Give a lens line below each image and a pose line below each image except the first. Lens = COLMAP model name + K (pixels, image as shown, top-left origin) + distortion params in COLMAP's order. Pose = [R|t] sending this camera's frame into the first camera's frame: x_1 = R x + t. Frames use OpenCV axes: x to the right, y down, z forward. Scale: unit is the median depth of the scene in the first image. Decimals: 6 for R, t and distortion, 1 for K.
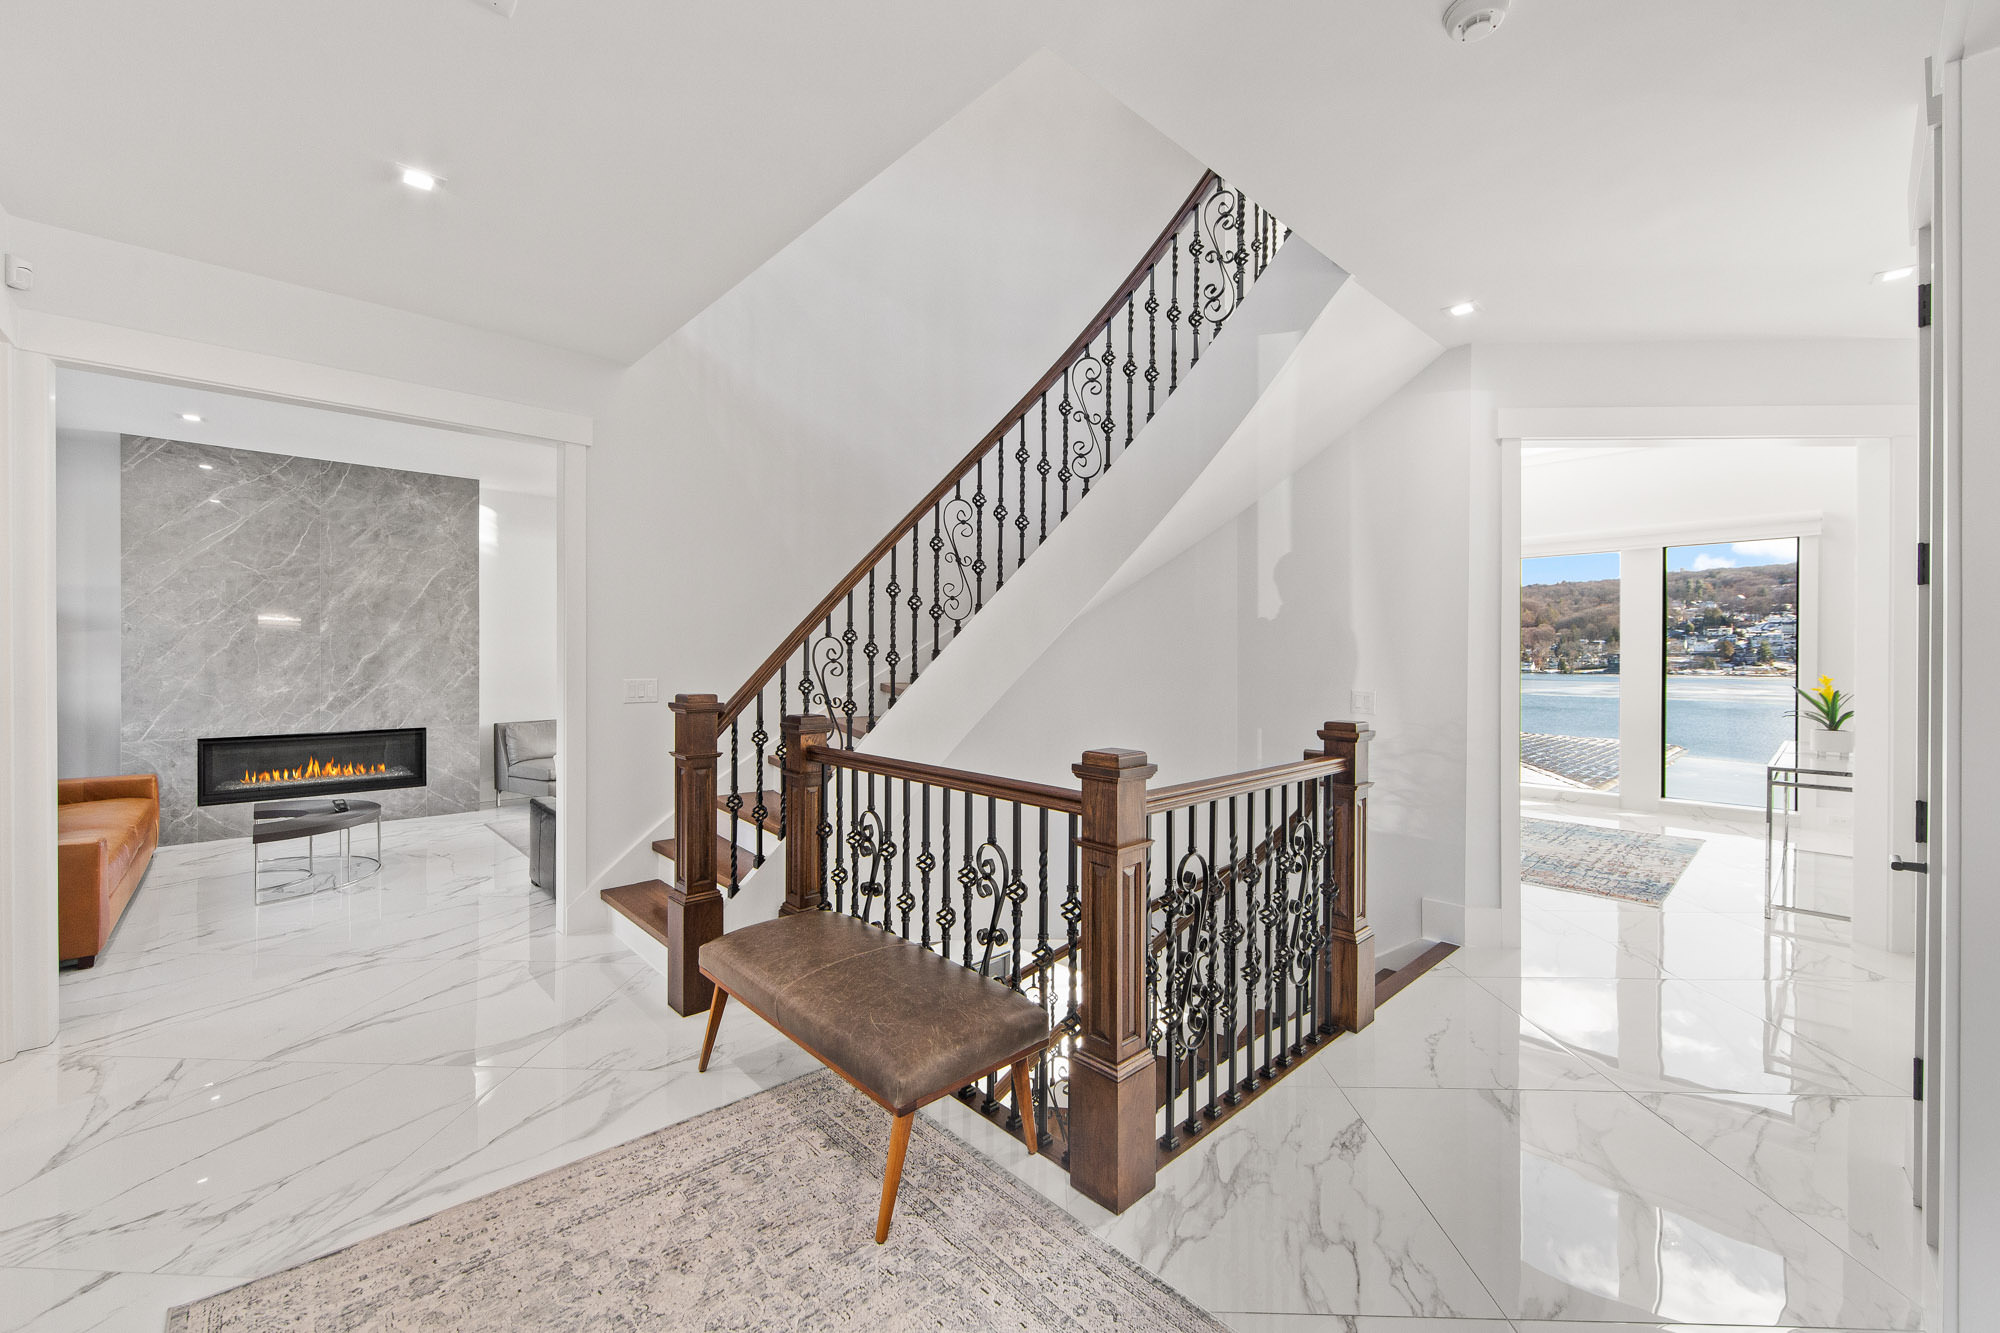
lens RADIAL K [[784.1, 0, 997.8], [0, 784.1, 641.8], [0, 0, 1]] dist [-0.001481, -0.000619]
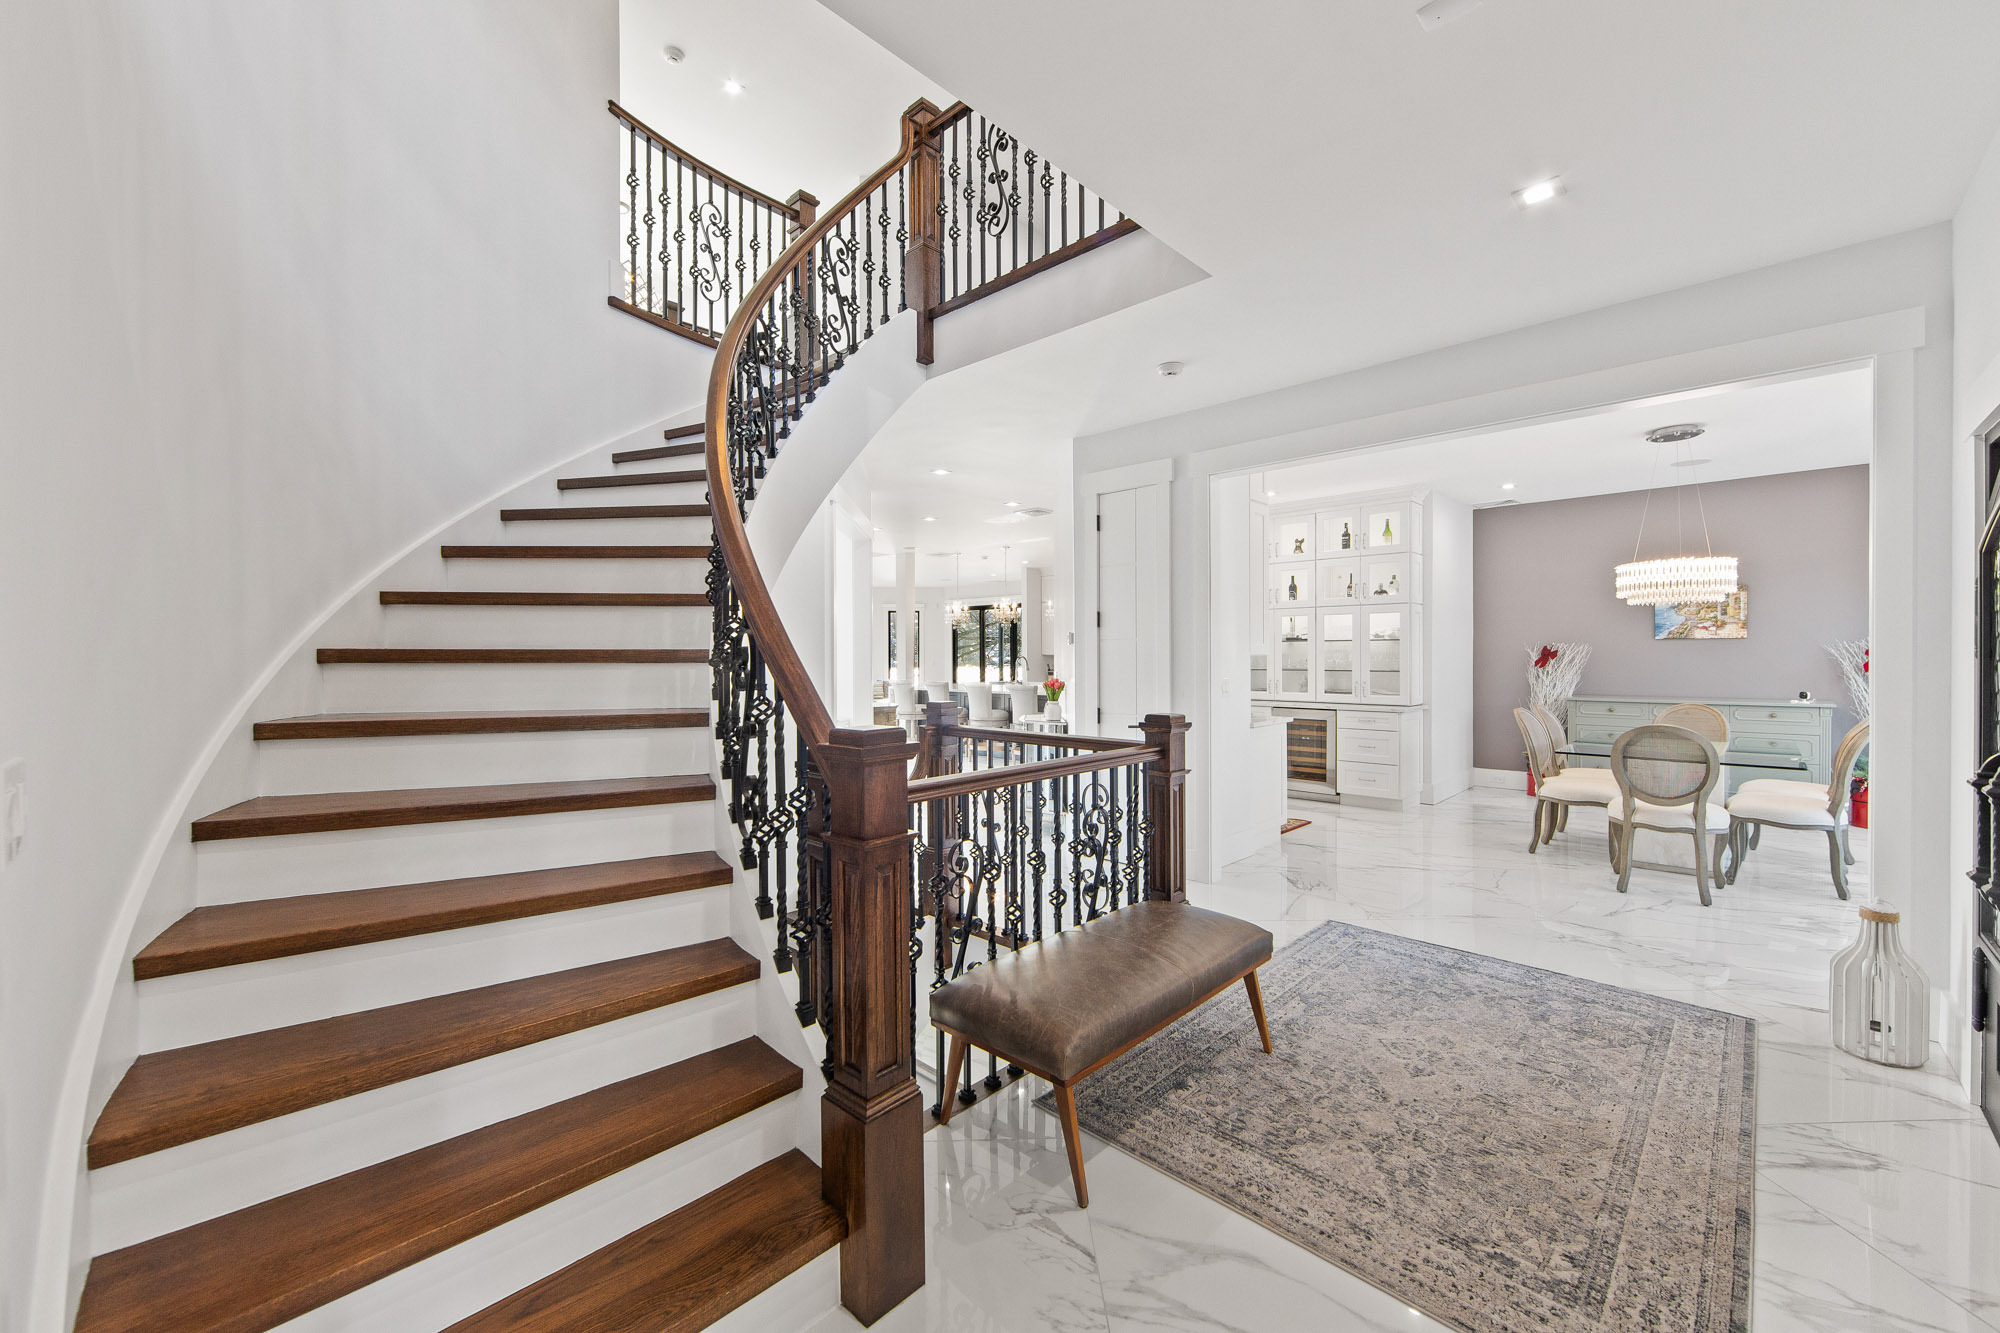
lens RADIAL K [[784.1, 0, 985.0], [0, 784.1, 667.1], [0, 0, 1]] dist [-0.001481, -0.000619]
pose [[-0.045723, -0.015241, 0.998838, -1.566606], [-0.021679, 0.999663, 0.014261, 0.020325], [-0.998719, -0.021002, -0.046038, 1.585851]]
